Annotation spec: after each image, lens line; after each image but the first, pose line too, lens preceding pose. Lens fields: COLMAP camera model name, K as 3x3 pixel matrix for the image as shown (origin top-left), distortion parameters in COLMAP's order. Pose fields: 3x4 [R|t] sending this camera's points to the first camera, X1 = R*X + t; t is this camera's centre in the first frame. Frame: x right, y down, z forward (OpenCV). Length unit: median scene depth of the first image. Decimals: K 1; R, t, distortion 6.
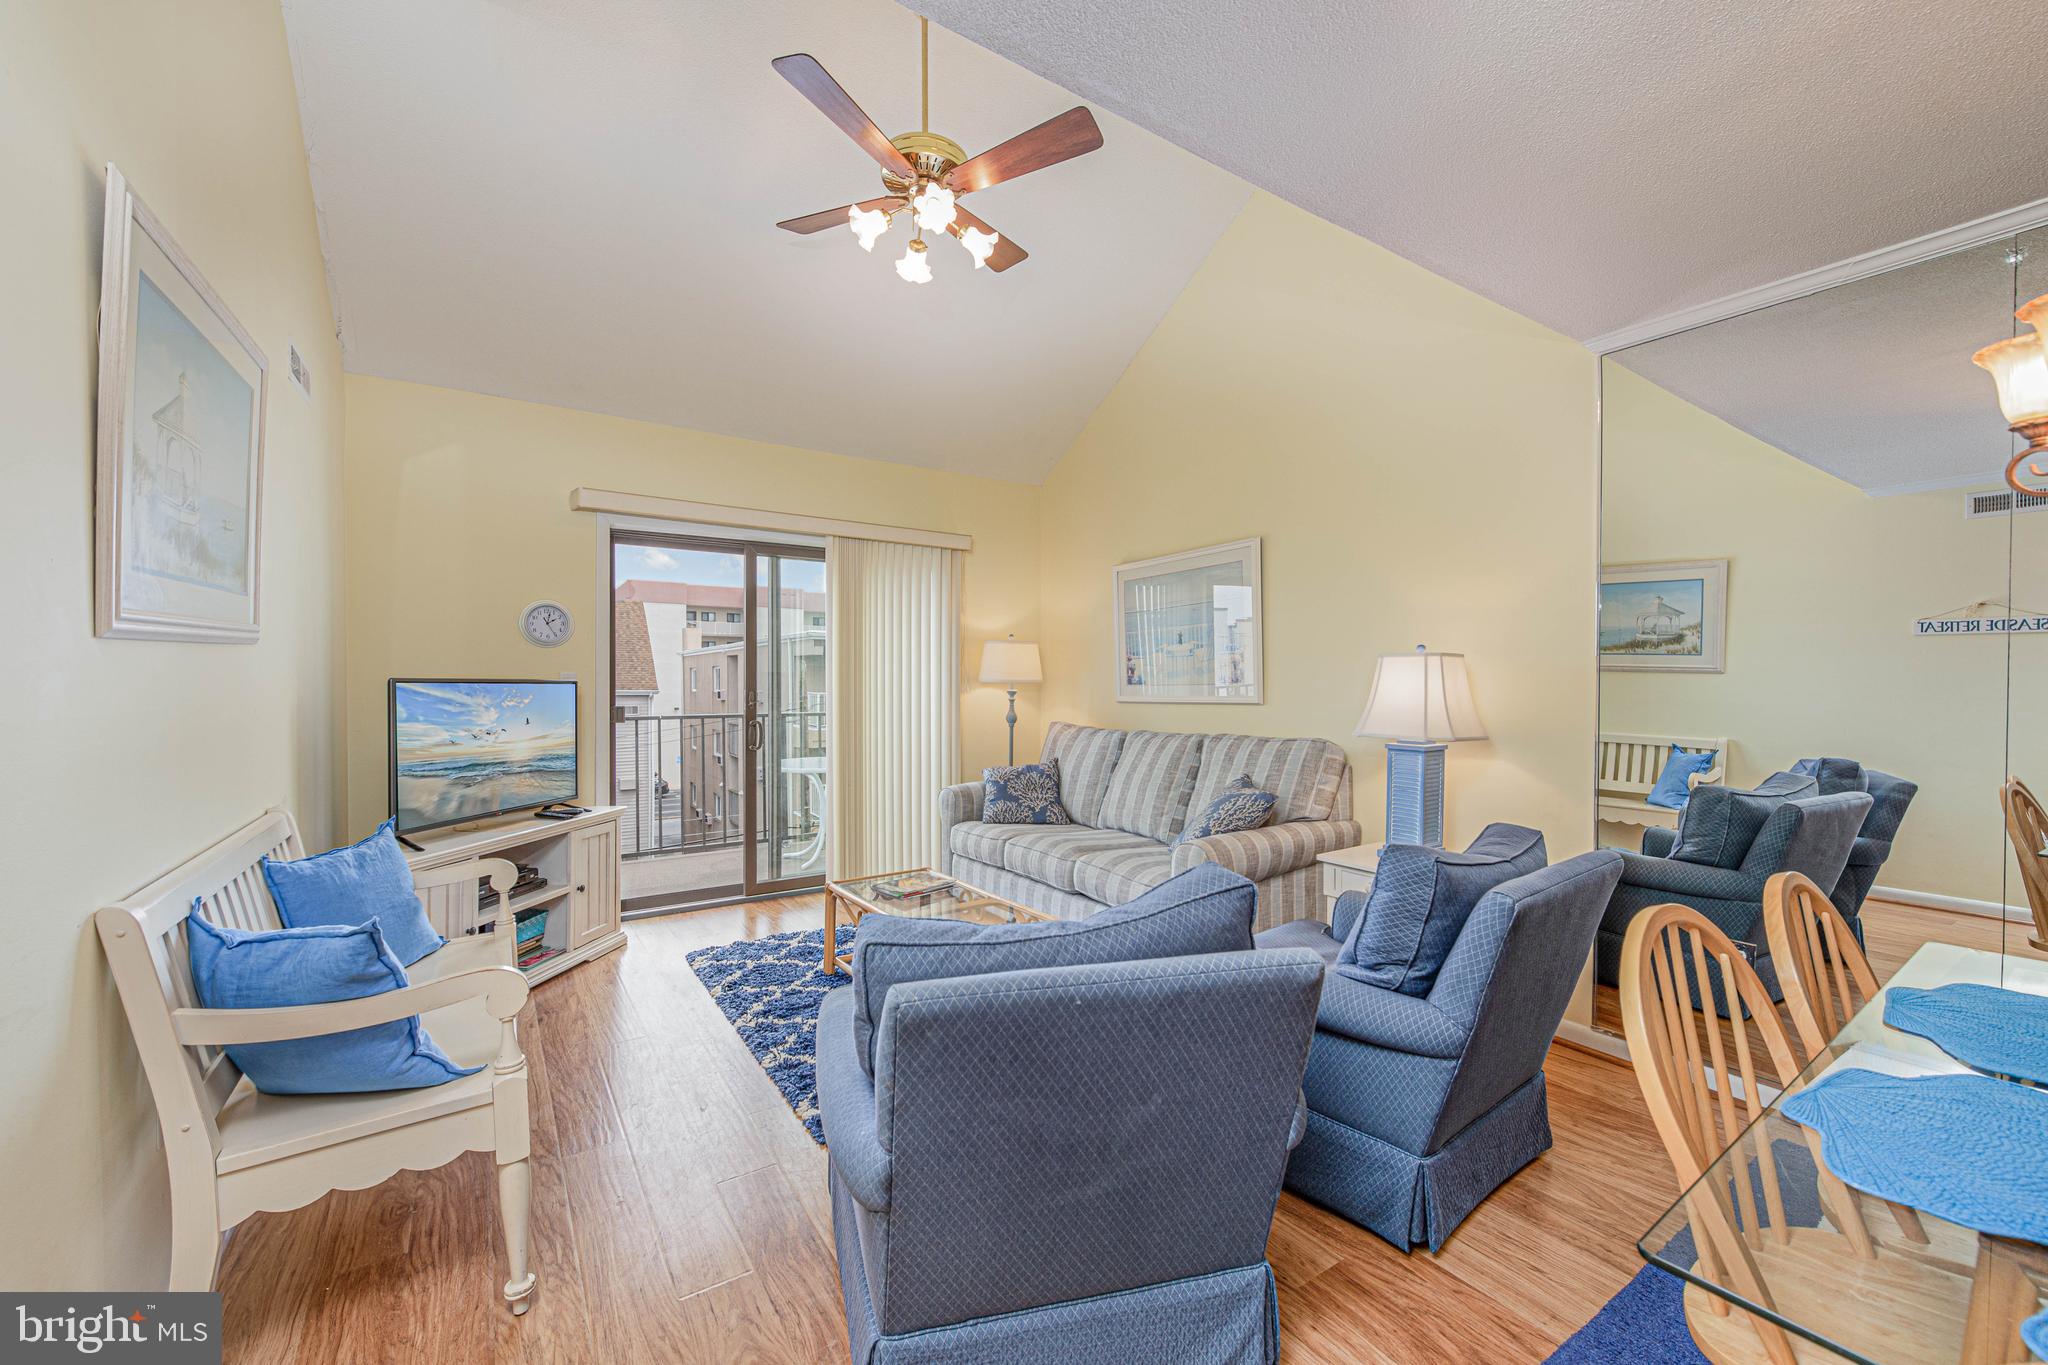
lens RADIAL K [[810.0, 0, 1043.4], [0, 810.0, 685.8], [0, 0, 1]] dist [0.007001, -0.001921]
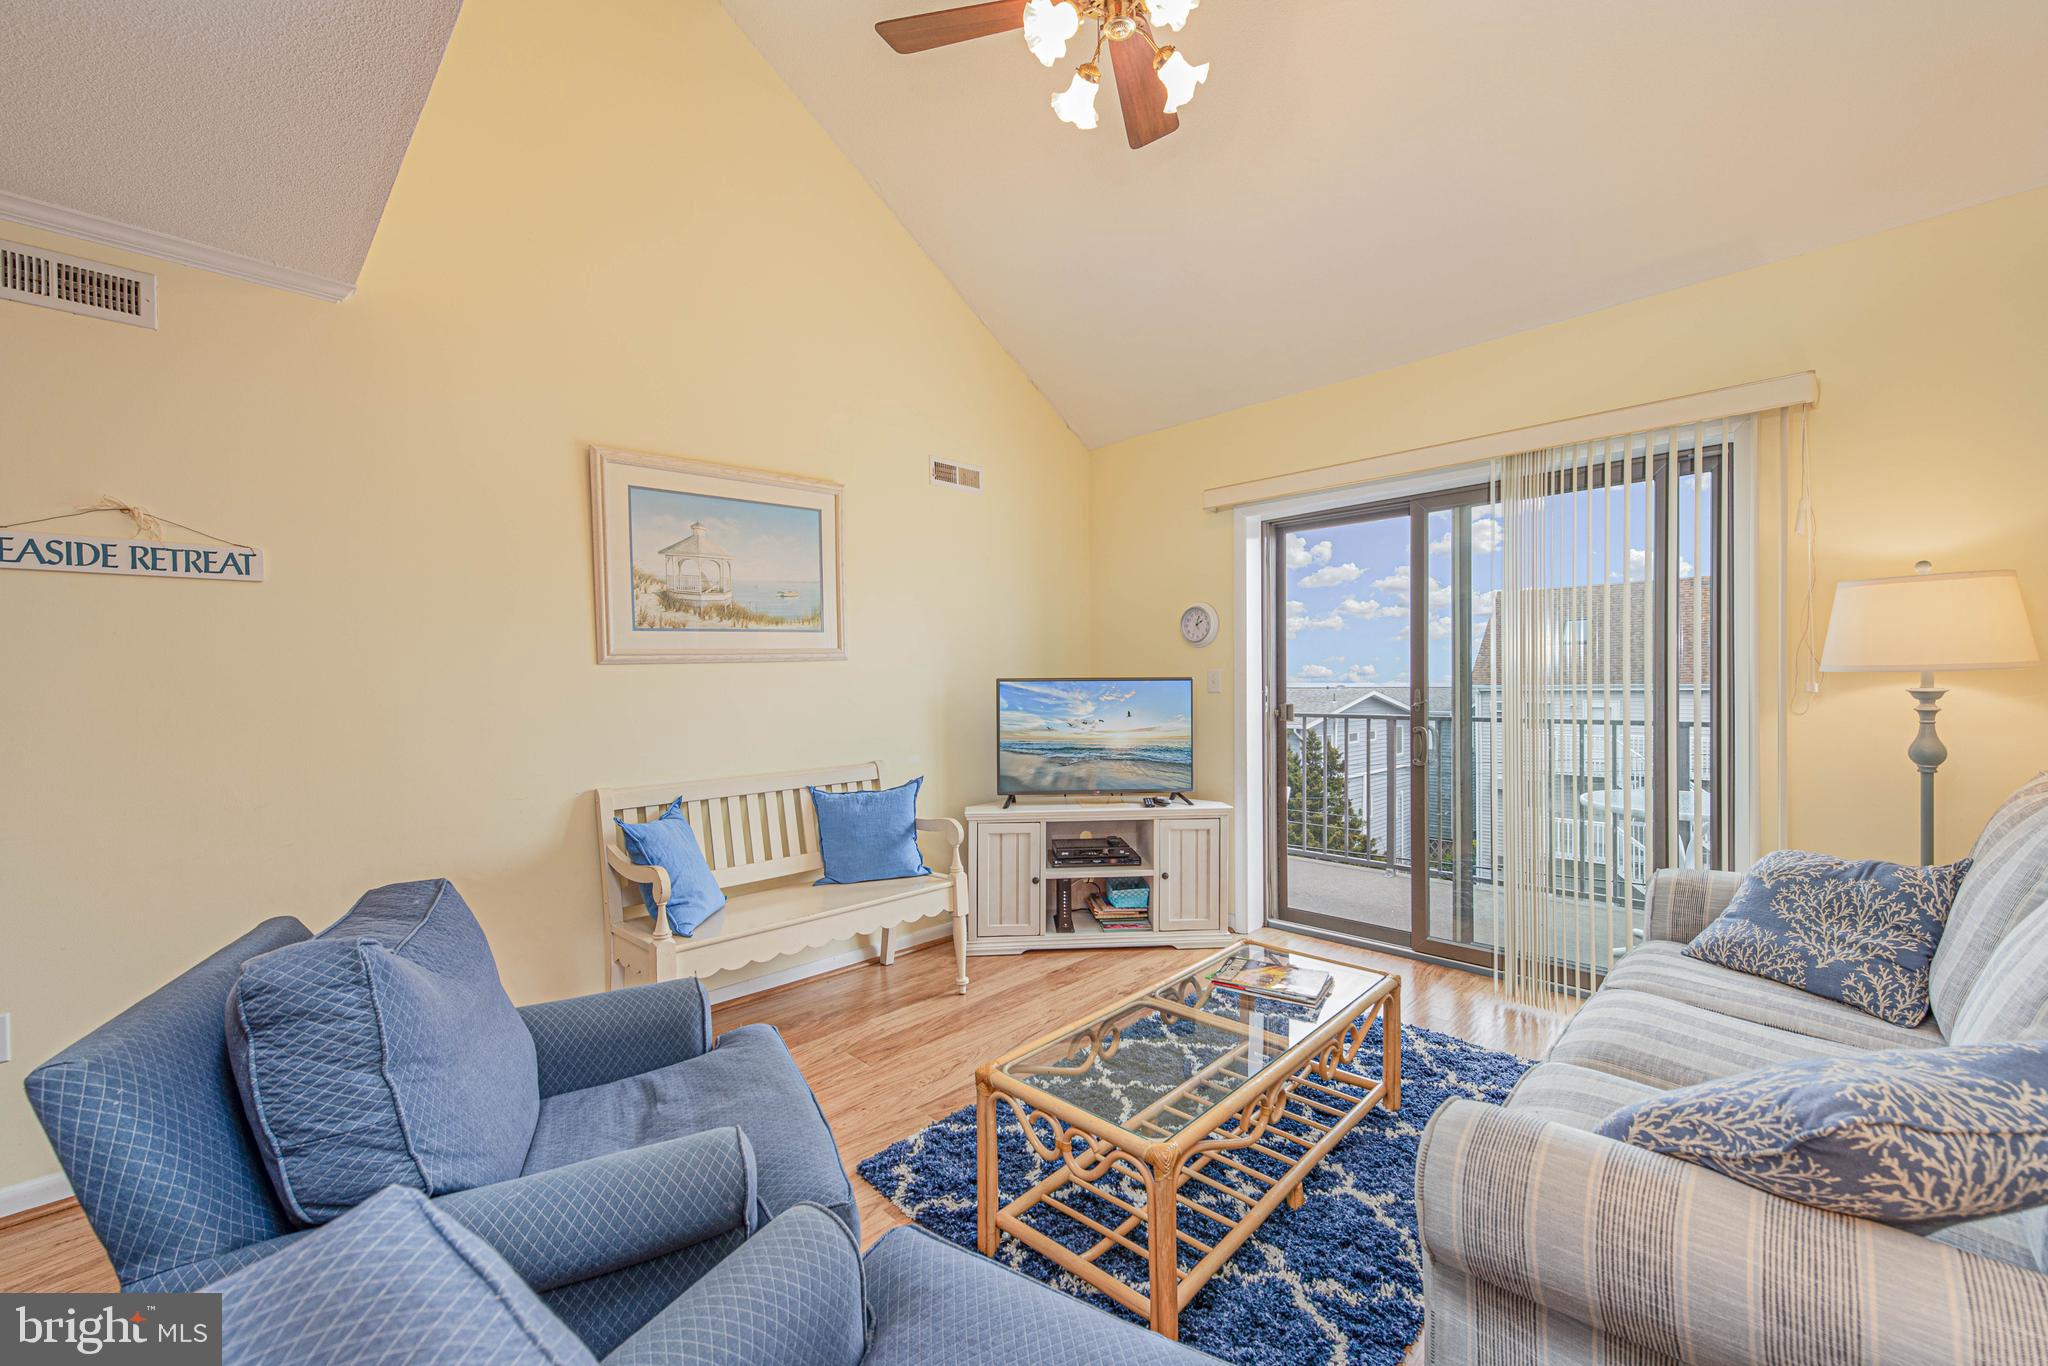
lens RADIAL K [[810.0, 0, 1030.2], [0, 810.0, 683.4], [0, 0, 1]] dist [0.007001, -0.001921]
pose [[0.197841, -0.001481, -0.980233, 0.437759], [0.005376, 0.999985, -0.000426, 0.000088], [0.980219, -0.005186, 0.197846, 0.639790]]
